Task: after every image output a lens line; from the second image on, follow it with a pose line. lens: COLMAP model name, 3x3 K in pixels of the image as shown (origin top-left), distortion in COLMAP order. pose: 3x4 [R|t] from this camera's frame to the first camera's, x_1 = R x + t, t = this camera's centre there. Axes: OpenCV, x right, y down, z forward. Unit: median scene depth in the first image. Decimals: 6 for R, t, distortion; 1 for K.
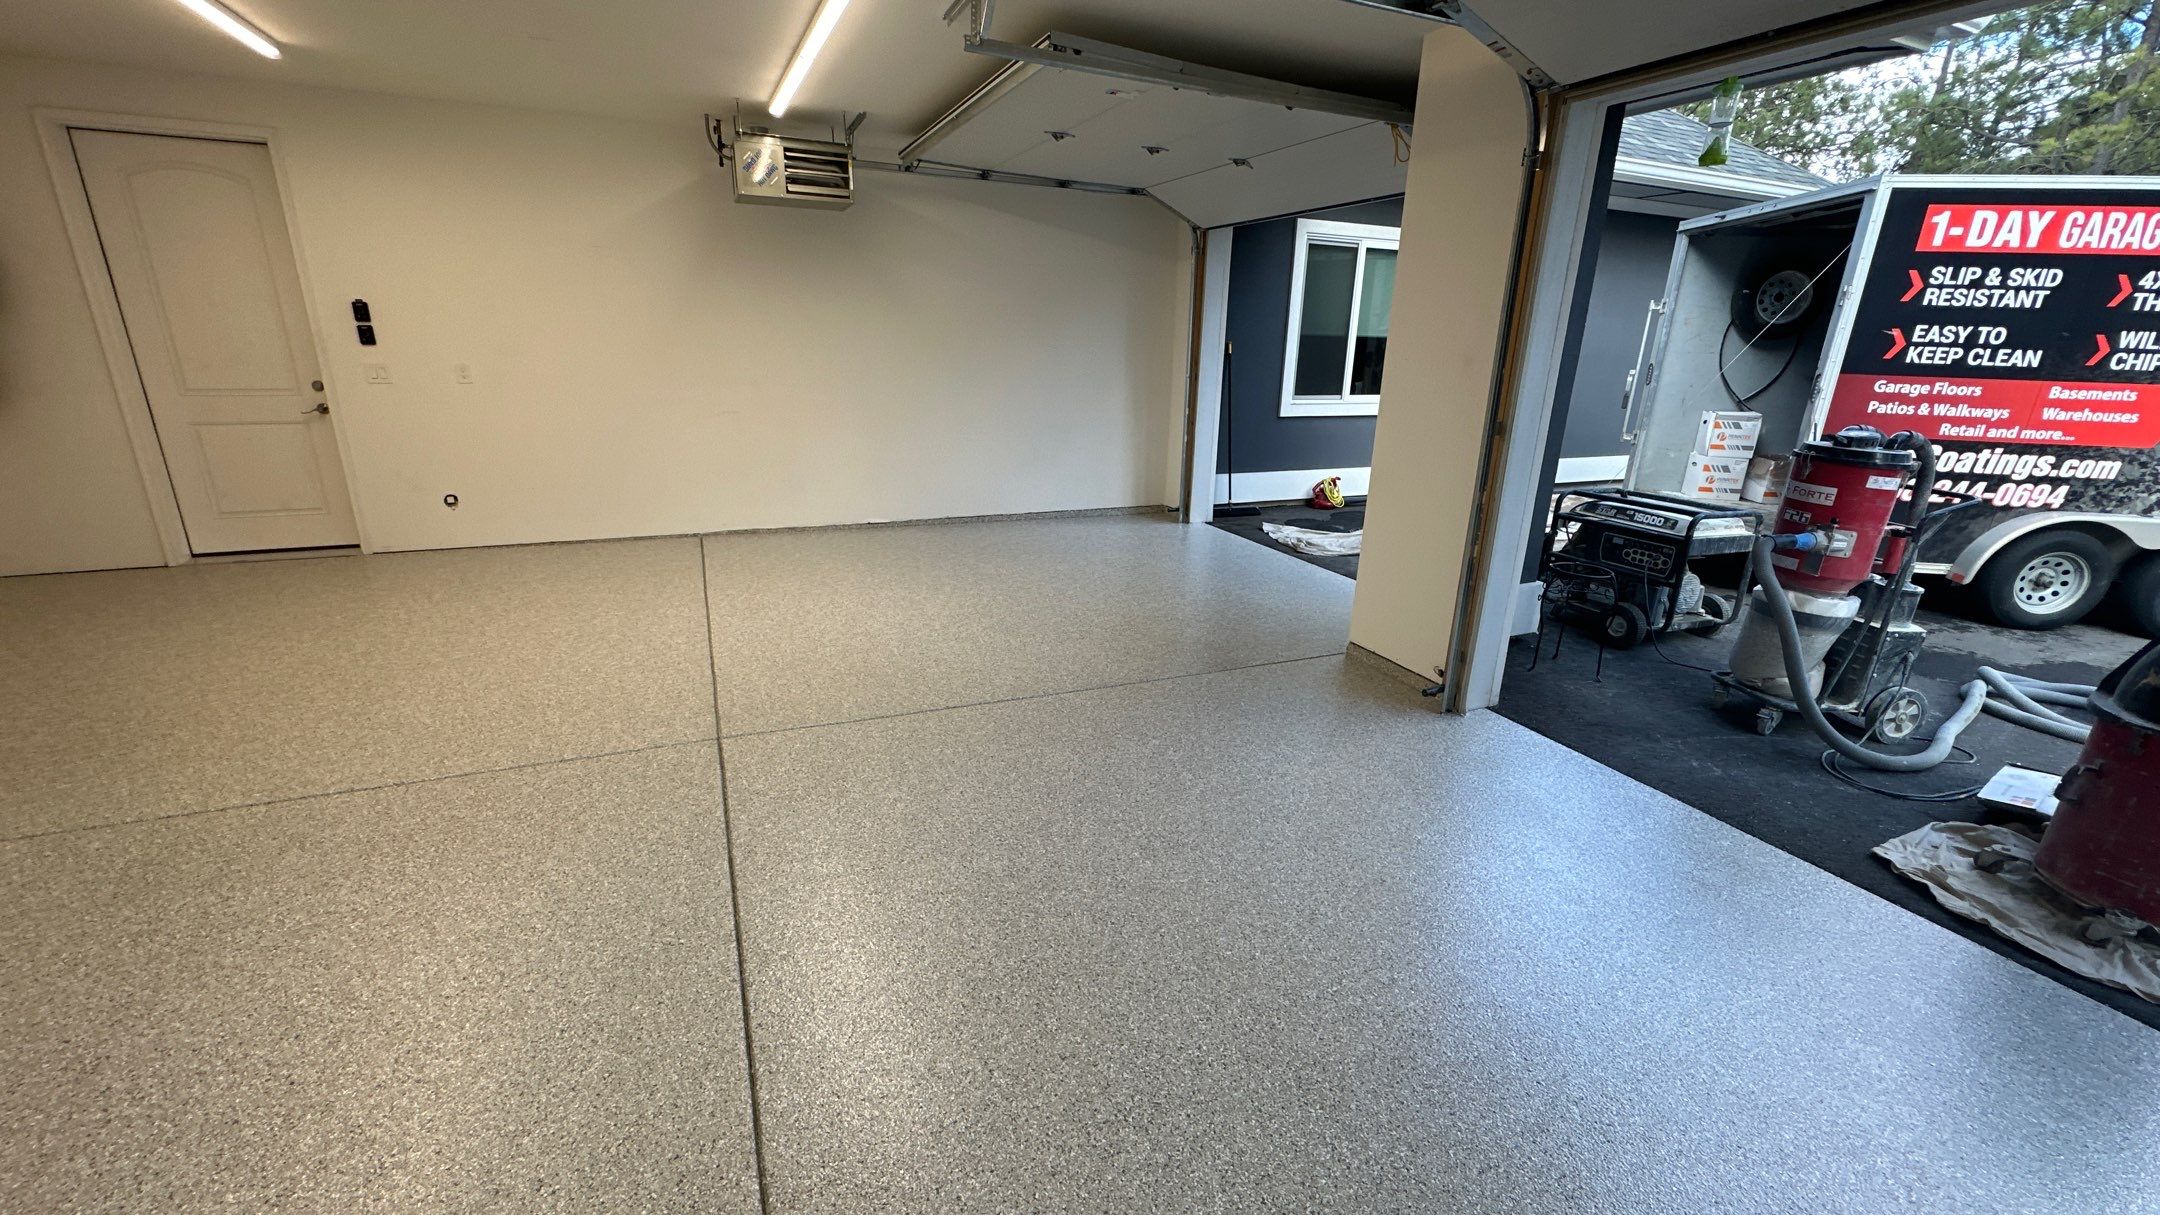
lens RADIAL K [[862.6, 0, 1080.0], [0, 862.6, 607.5], [0, 0, 1]] dist [-0.002887, 0.000868]
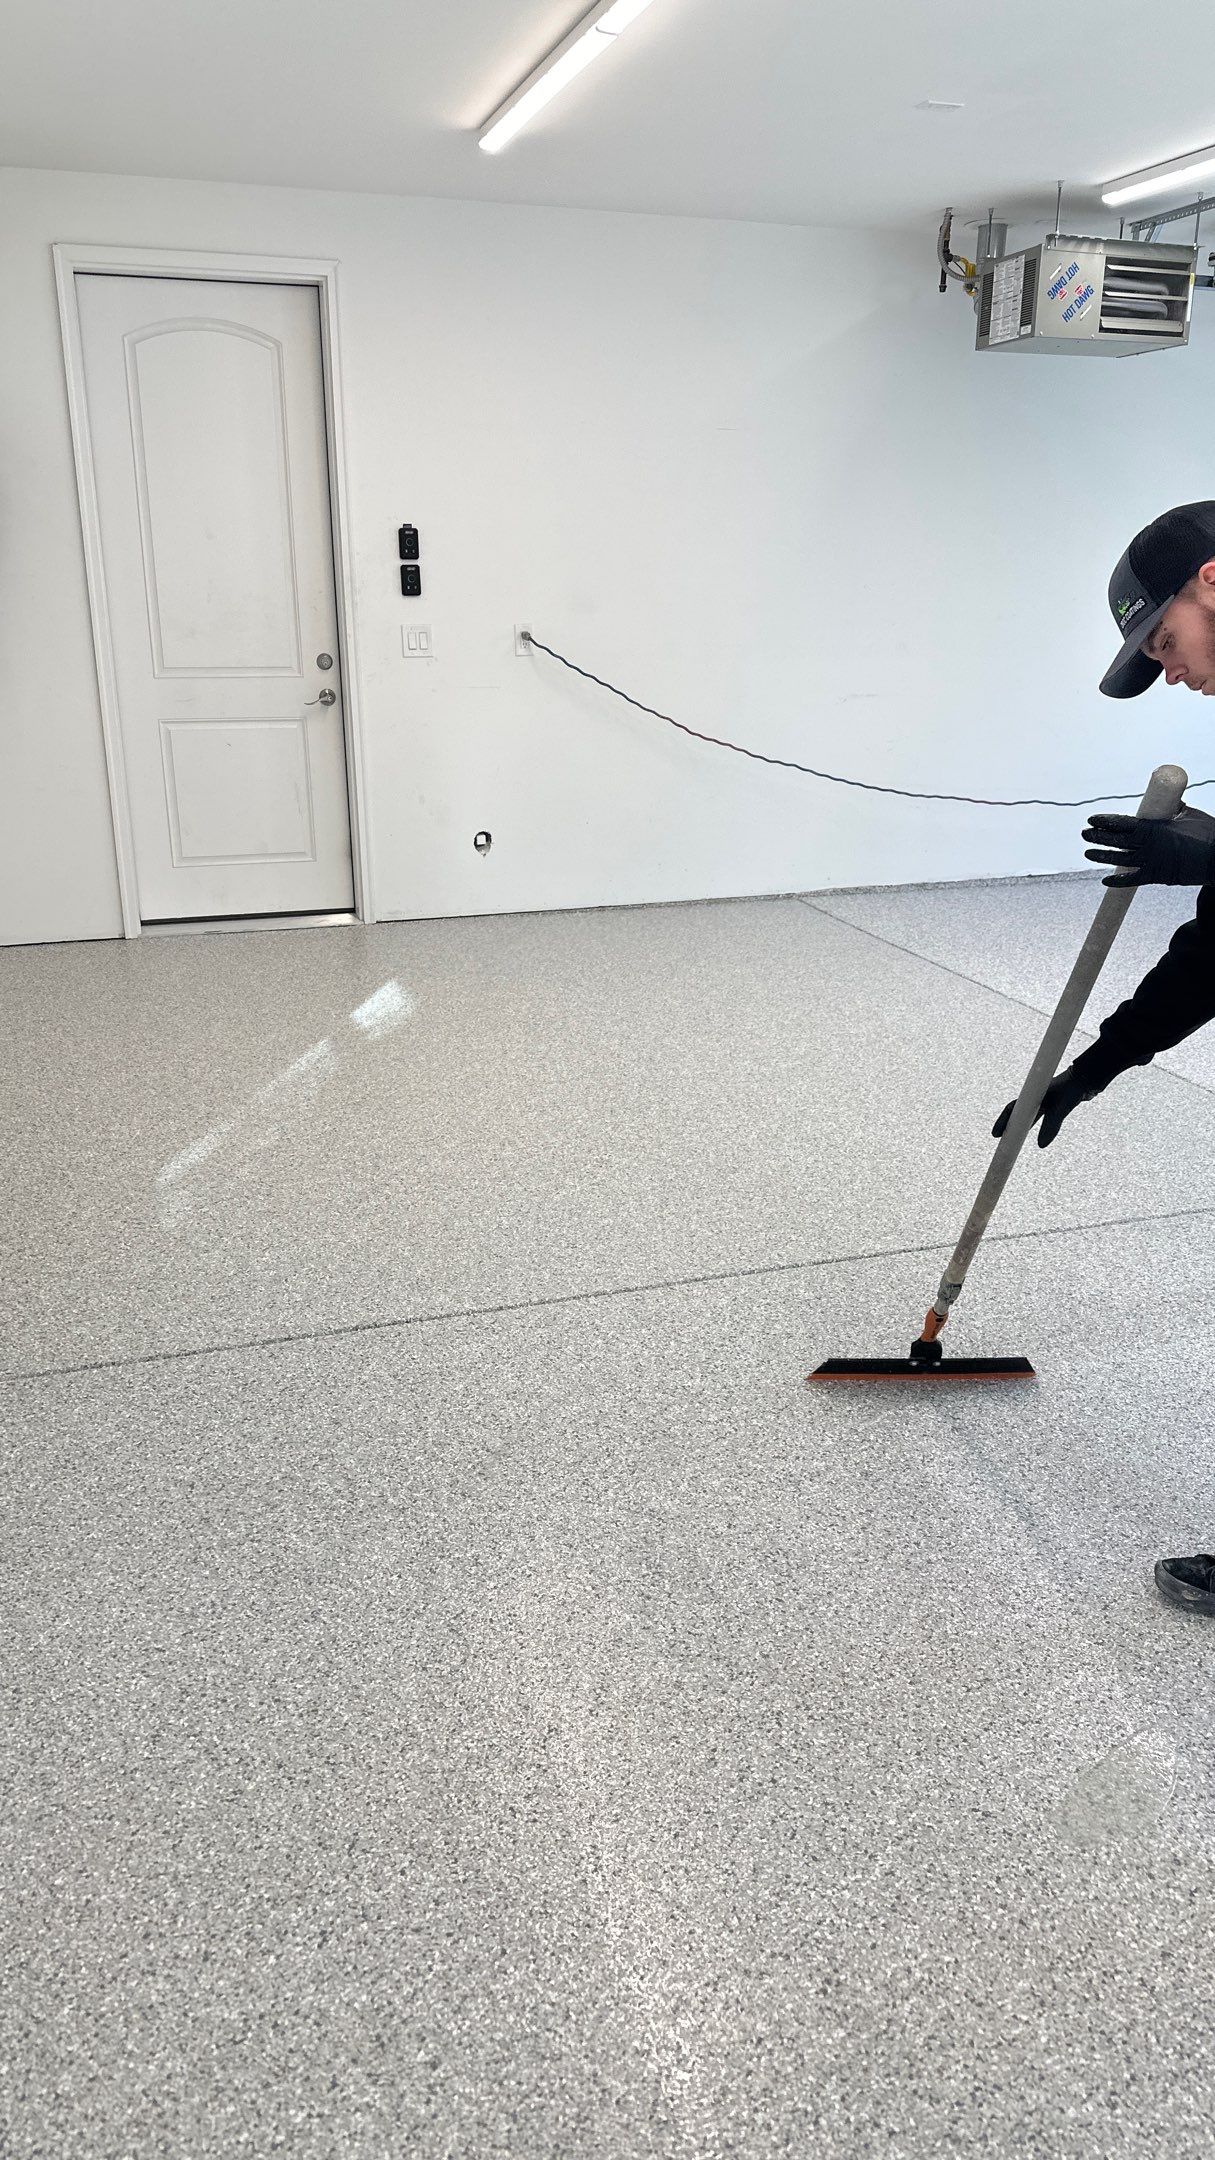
lens RADIAL K [[1488.5, 0, 607.0], [0, 1488.5, 1129.1], [0, 0, 1]] dist [-0.003133, -0.018596]
pose [[0.995120, 0.012129, -0.097922, -0.608204], [-0.006696, 0.998429, 0.055622, 0.035098], [0.098443, -0.054695, 0.993638, -0.128977]]
